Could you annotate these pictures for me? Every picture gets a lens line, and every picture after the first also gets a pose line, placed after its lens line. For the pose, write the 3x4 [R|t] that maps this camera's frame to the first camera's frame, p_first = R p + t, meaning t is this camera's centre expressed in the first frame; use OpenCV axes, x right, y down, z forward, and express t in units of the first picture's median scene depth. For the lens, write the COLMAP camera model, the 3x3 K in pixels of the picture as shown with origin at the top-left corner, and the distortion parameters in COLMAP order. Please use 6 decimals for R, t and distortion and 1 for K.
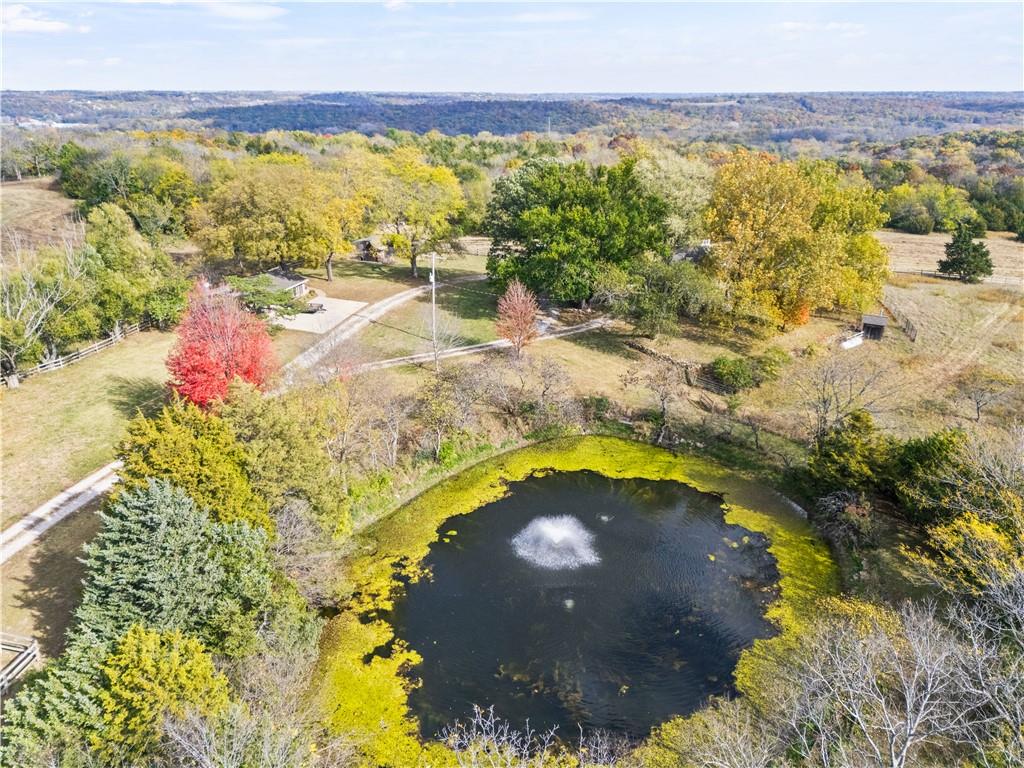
lens RADIAL K [[714.0, 0, 512.0], [0, 714.0, 384.0], [0, 0, 1]] dist [0.047547, -0.002202]
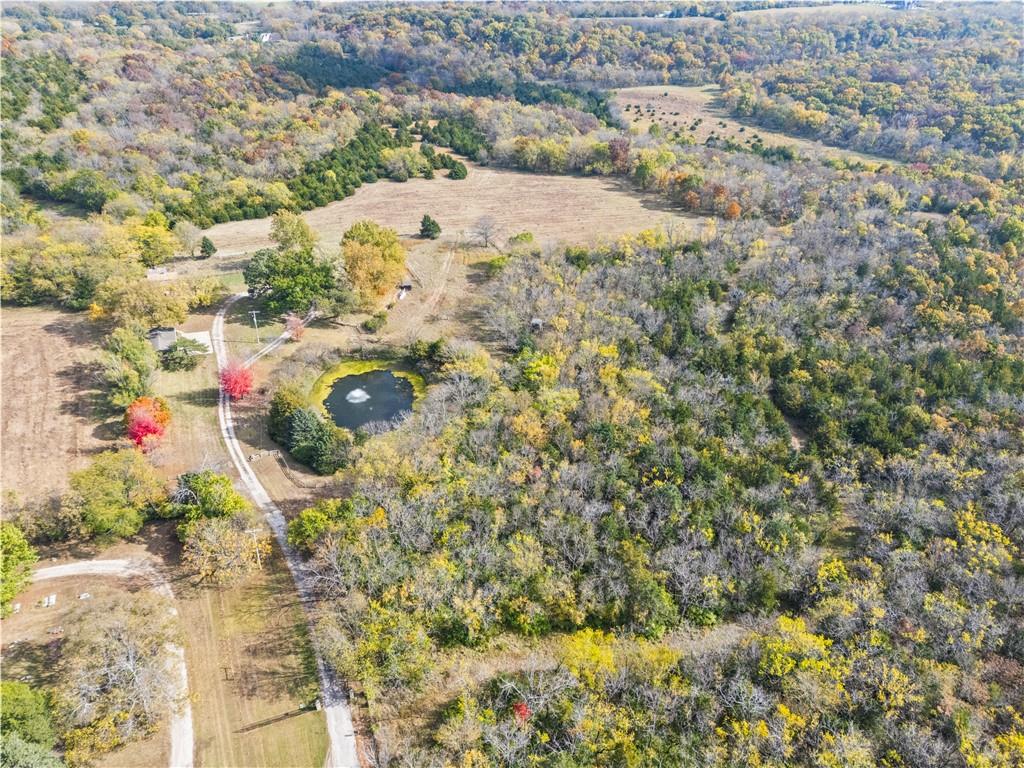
lens RADIAL K [[715.8, 0, 512.0], [0, 715.8, 384.0], [0, 0, 1]] dist [0.000182, -0.000060]
pose [[0.783420, -0.305751, 0.541081, -0.997734], [0.187669, 0.946356, 0.263040, -0.508688], [-0.592480, -0.104527, 0.798775, -1.853517]]
